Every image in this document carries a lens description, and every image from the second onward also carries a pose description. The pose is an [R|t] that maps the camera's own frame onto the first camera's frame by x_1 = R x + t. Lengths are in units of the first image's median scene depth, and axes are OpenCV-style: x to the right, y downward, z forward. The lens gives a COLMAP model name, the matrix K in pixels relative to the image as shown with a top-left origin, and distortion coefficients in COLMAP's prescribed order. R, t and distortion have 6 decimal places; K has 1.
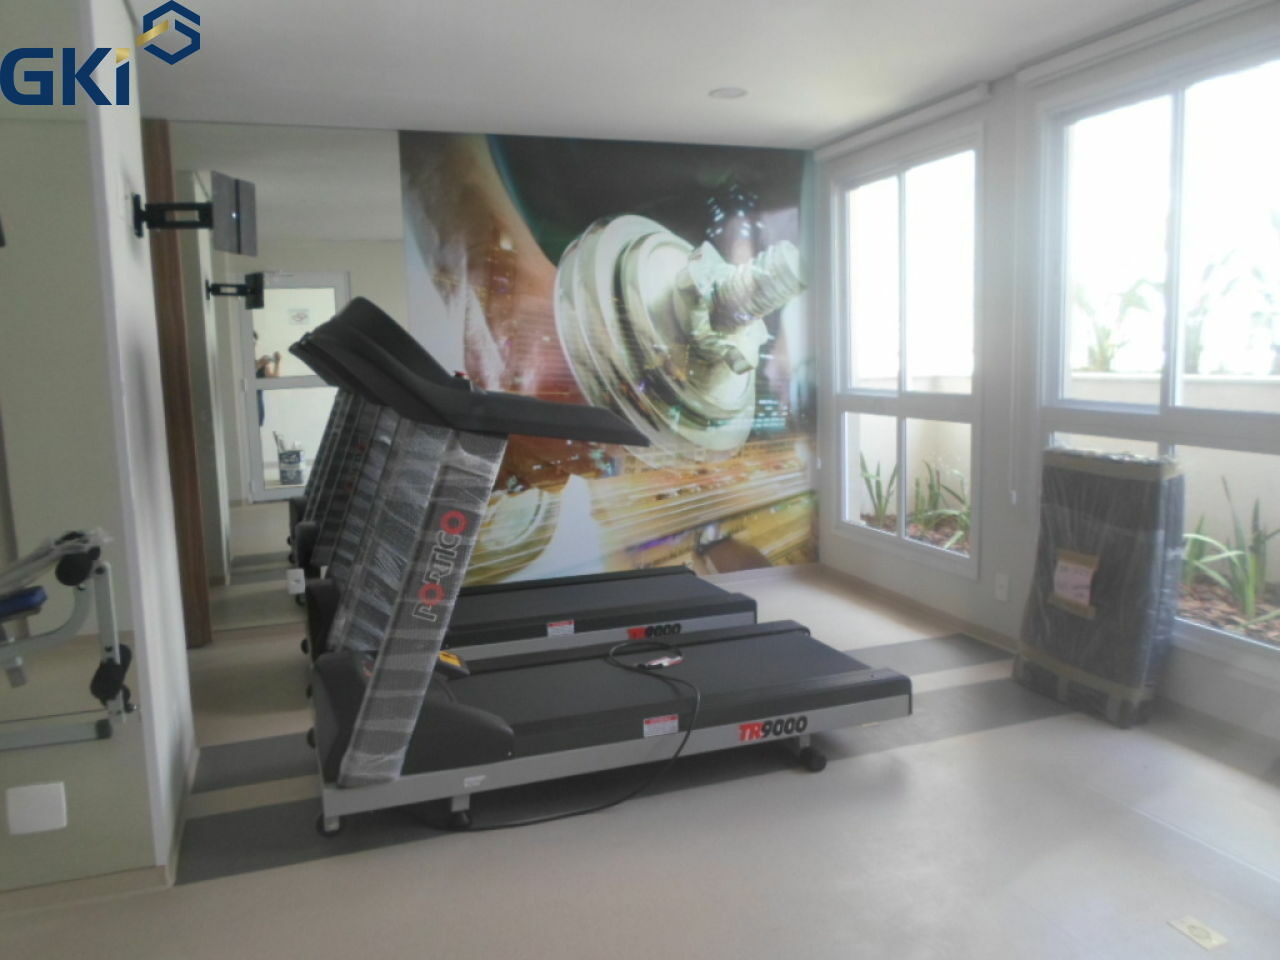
lens RADIAL K [[963.1, 0, 640.0], [0, 963.1, 480.0], [0, 0, 1]] dist [-0.047804, 0.001594]
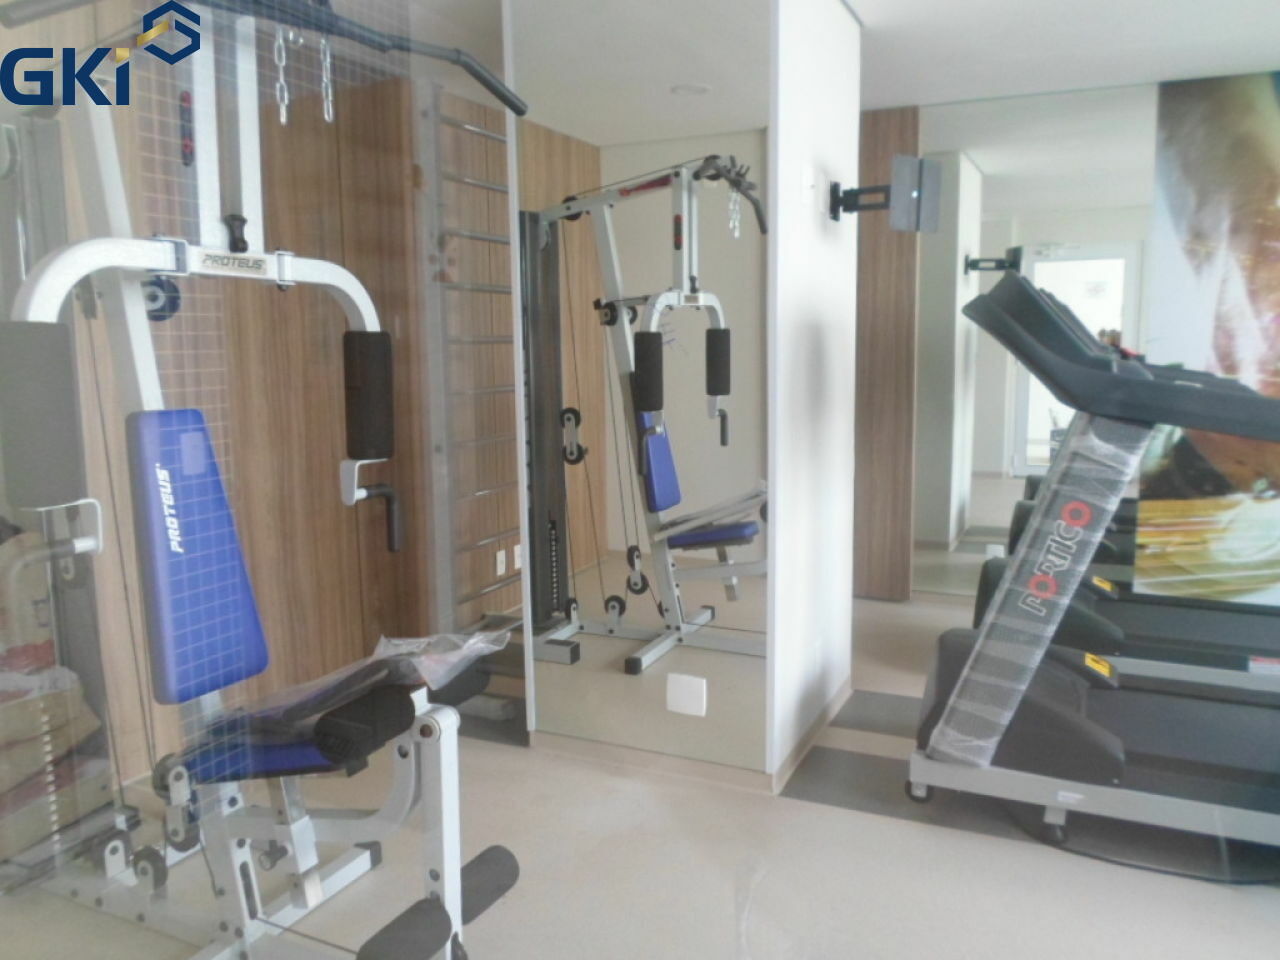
lens RADIAL K [[973.3, 0, 641.2], [0, 973.3, 474.4], [0, 0, 1]] dist [-0.039736, -0.000934]
pose [[0.690133, 0.115601, -0.714390, 0.170461], [-0.101985, 0.992843, 0.062137, -0.008436], [0.716461, 0.029974, 0.696983, 0.055185]]
